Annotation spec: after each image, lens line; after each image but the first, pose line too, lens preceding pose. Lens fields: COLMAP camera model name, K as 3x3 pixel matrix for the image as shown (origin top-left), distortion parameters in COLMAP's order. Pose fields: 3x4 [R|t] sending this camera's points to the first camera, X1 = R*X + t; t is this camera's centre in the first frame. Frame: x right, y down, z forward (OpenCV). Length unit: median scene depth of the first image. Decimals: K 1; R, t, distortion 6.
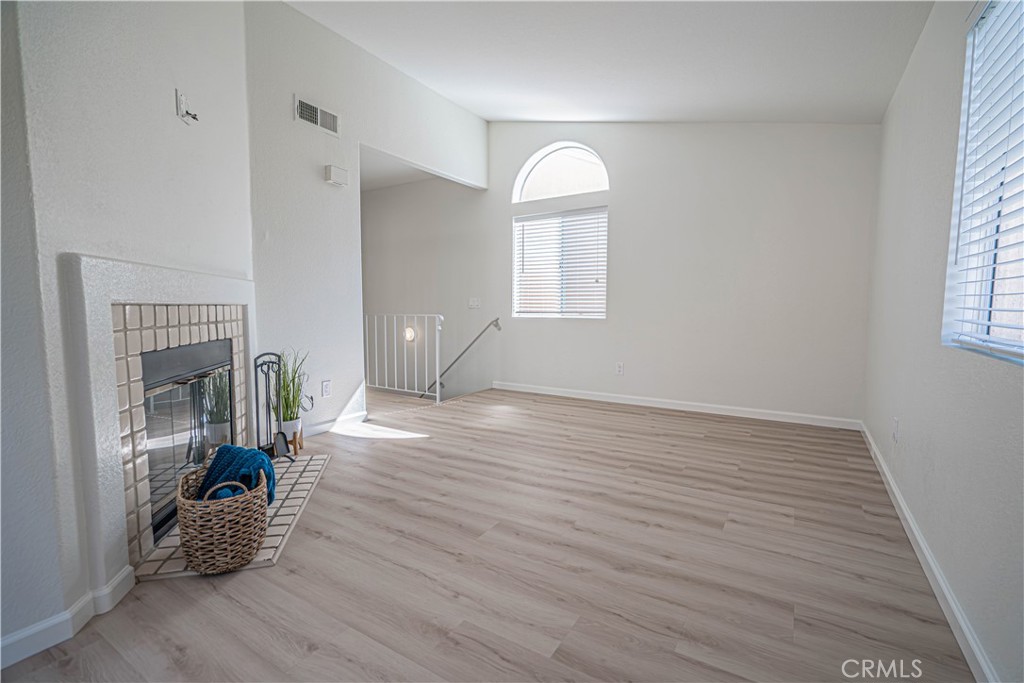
lens RADIAL K [[462.7, 0, 515.4], [0, 462.7, 340.9], [0, 0, 1]] dist [-0.001230, 0.000656]
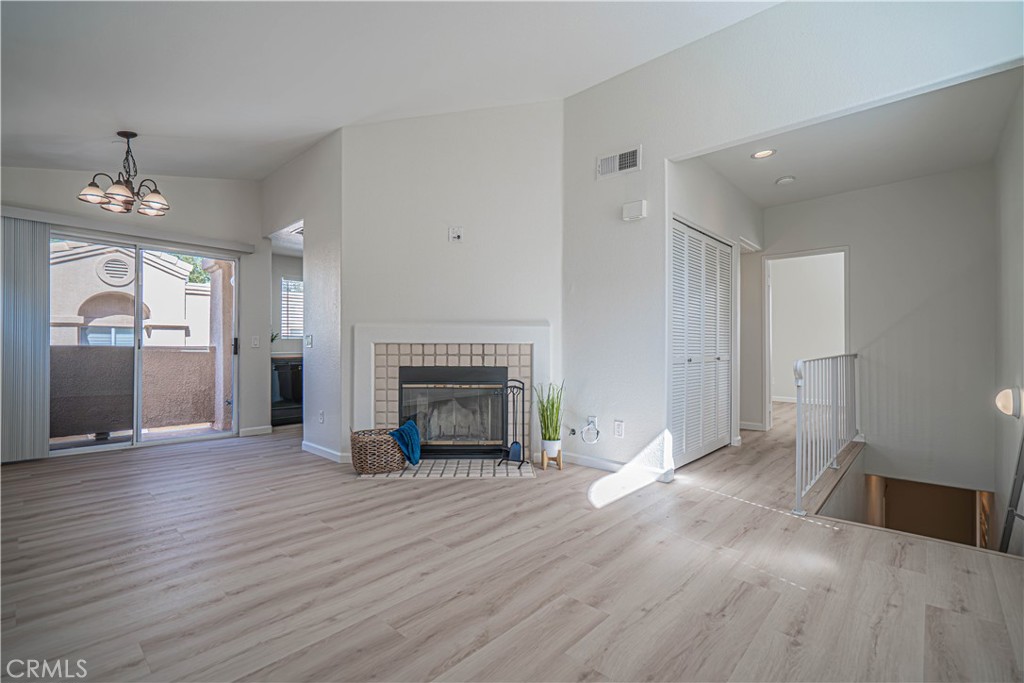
lens RADIAL K [[462.7, 0, 515.4], [0, 462.7, 340.9], [0, 0, 1]] dist [-0.001230, 0.000656]
pose [[-0.188383, -0.007889, -0.982064, 0.832488], [-0.076236, 0.997068, 0.006614, -0.100868], [0.979132, 0.076115, -0.188432, 1.317391]]
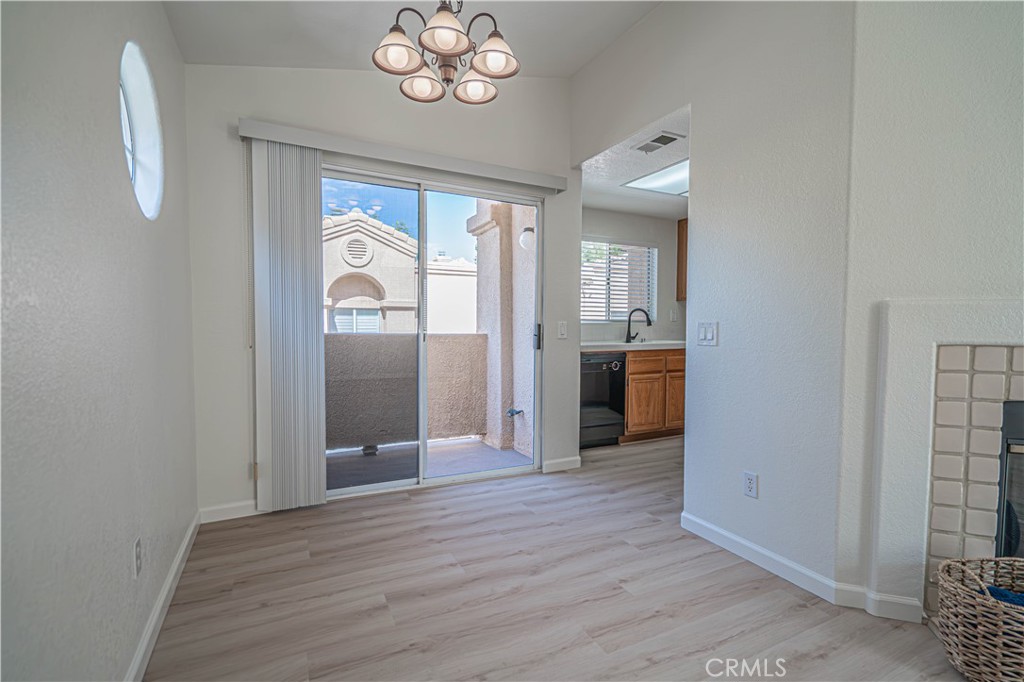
lens RADIAL K [[471.5, 0, 516.0], [0, 471.5, 341.6], [0, 0, 1]] dist [-0.001962, -0.000320]
pose [[-0.521298, 0.029298, -0.852871, 0.301937], [-0.071389, 0.994410, 0.077795, -0.060338], [0.850383, 0.101440, -0.516293, 0.446822]]
